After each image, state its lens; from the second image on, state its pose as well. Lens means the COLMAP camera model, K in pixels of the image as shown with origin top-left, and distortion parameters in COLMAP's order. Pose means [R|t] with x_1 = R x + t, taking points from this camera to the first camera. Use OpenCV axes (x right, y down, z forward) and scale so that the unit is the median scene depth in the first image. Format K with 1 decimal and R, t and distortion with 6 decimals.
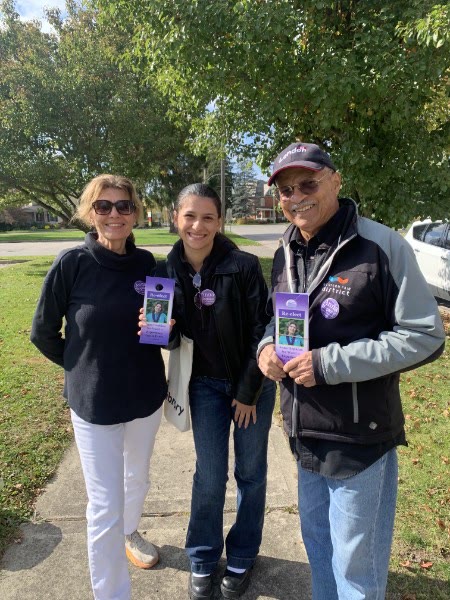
lens RADIAL K [[480.8, 0, 225.0], [0, 480.8, 300.0], [0, 0, 1]] dist [0.100241, -0.234774]
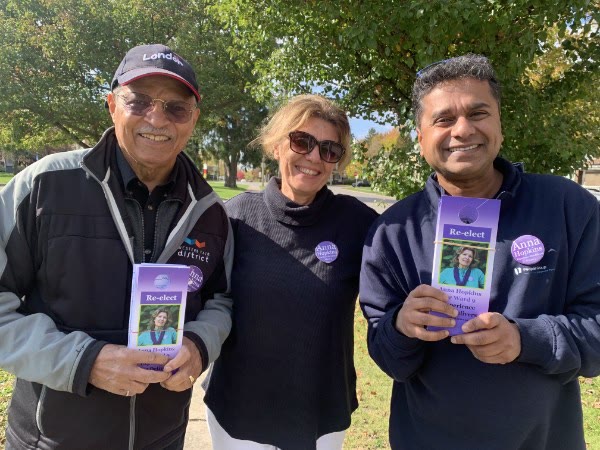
lens RADIAL K [[466.8, 0, 300.0], [0, 466.8, 225.0], [0, 0, 1]] dist [-0.007650, -0.002241]
pose [[0.996523, 0.067221, 0.049230, -0.008188], [-0.063819, 0.995664, -0.067683, -0.018635], [-0.053566, 0.064306, 0.996492, 0.137409]]
